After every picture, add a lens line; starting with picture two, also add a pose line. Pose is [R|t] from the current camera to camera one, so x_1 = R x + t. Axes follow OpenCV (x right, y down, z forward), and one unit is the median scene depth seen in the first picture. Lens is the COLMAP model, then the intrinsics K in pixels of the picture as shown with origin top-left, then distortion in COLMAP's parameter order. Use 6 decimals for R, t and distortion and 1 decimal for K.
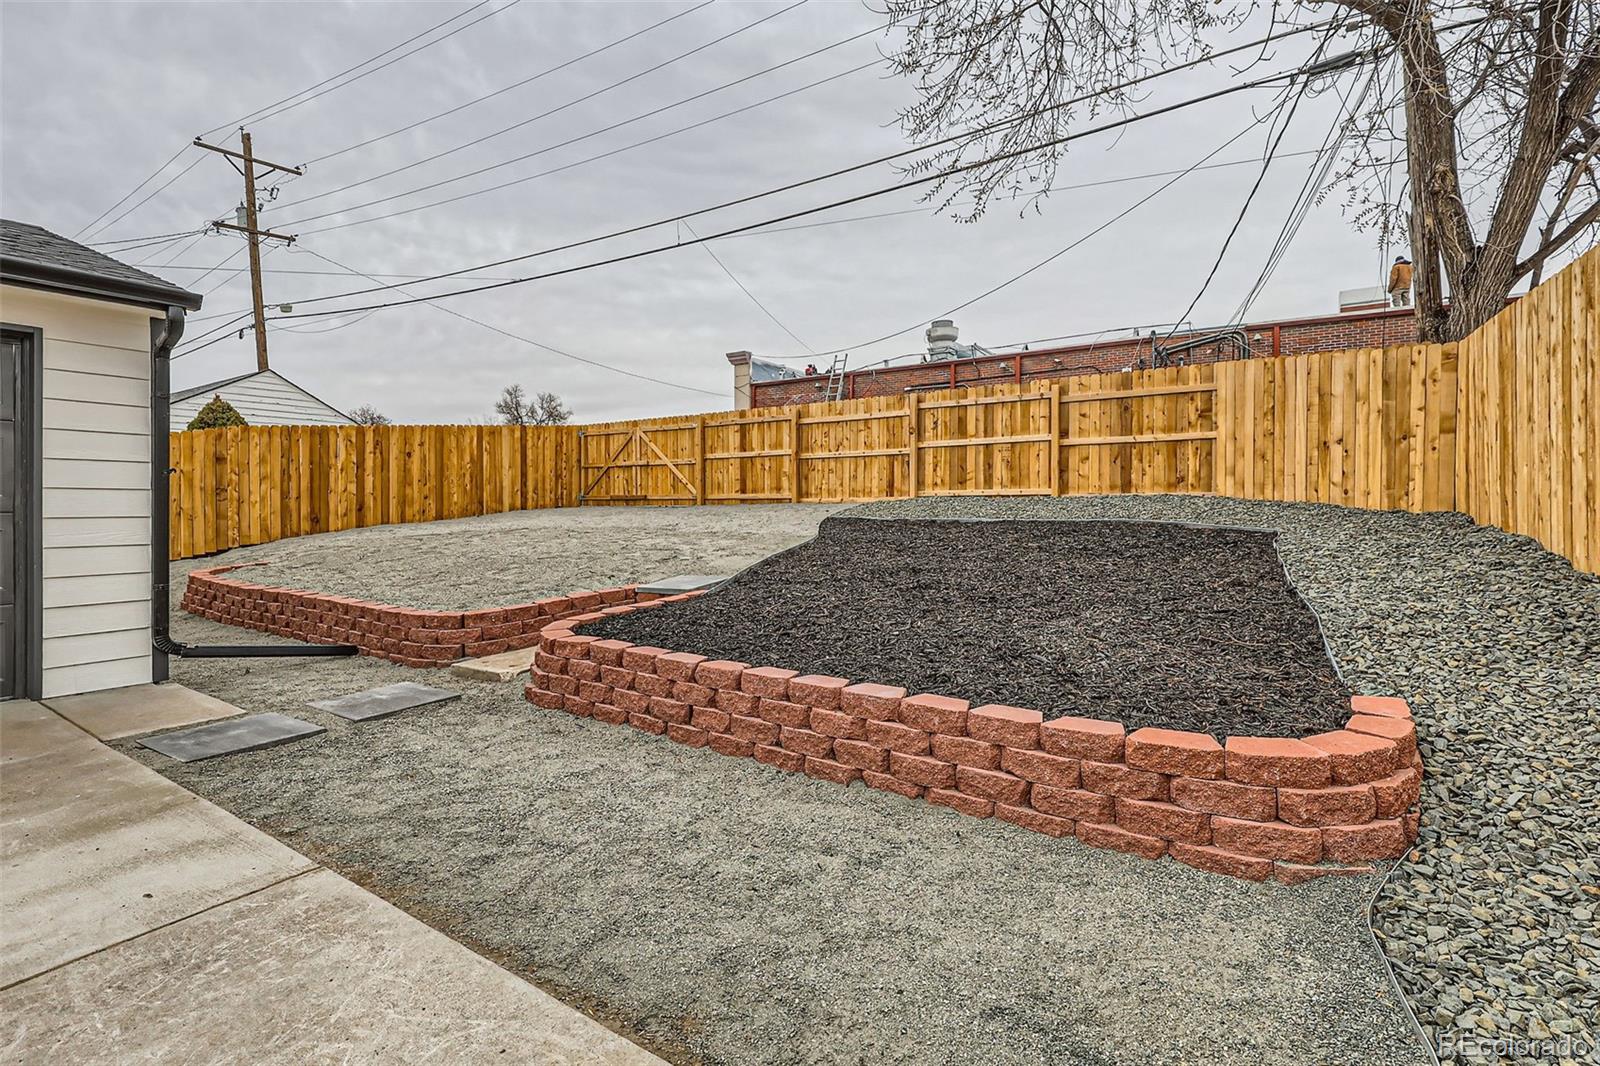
lens RADIAL K [[740.8, 0, 798.3], [0, 740.8, 508.9], [0, 0, 1]] dist [0.003157, -0.001054]
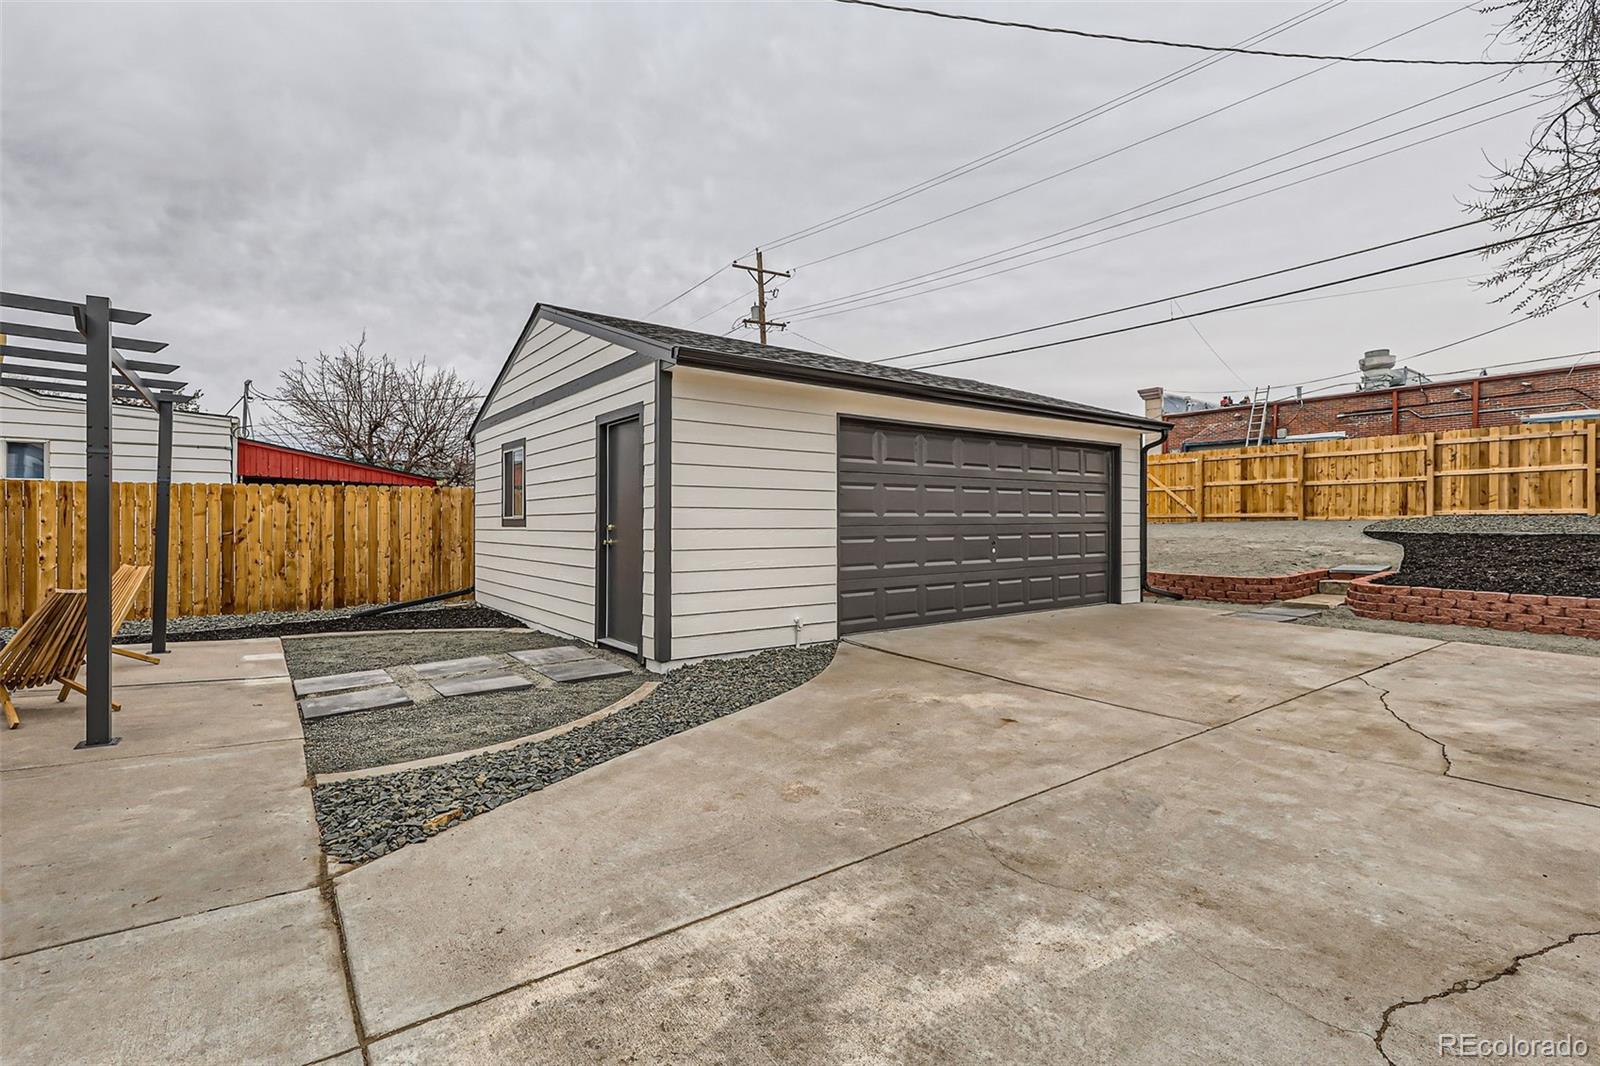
lens RADIAL K [[737.0, 0, 800.4], [0, 737.0, 523.3], [0, 0, 1]] dist [-0.000029, 0.000089]
pose [[0.939130, 0.001898, -0.343558, -0.367198], [-0.003617, 0.999984, -0.004363, 0.005528], [0.343544, 0.005340, 0.939121, -0.469375]]
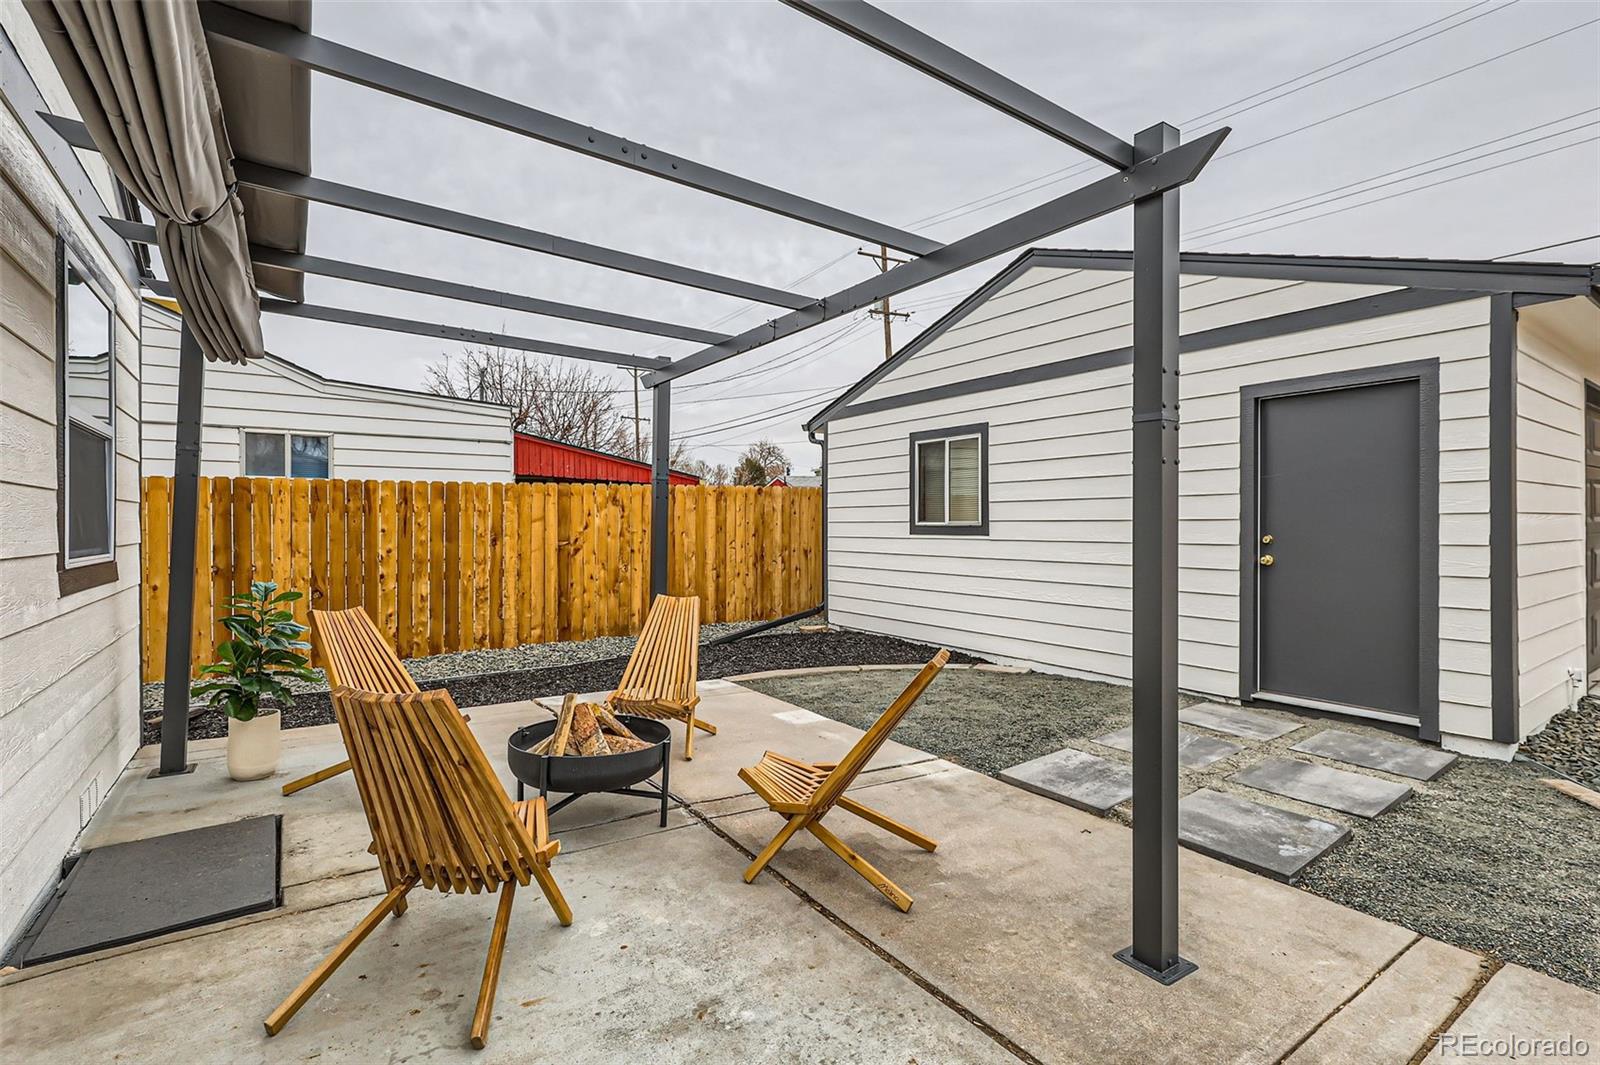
lens RADIAL K [[729.3, 0, 808.3], [0, 729.3, 529.9], [0, 0, 1]] dist [-0.000923, -0.000736]
pose [[0.927355, 0.003247, -0.374168, -0.698219], [-0.000390, 0.999970, 0.007713, -0.000532], [0.374182, -0.007006, 0.927329, -0.459245]]
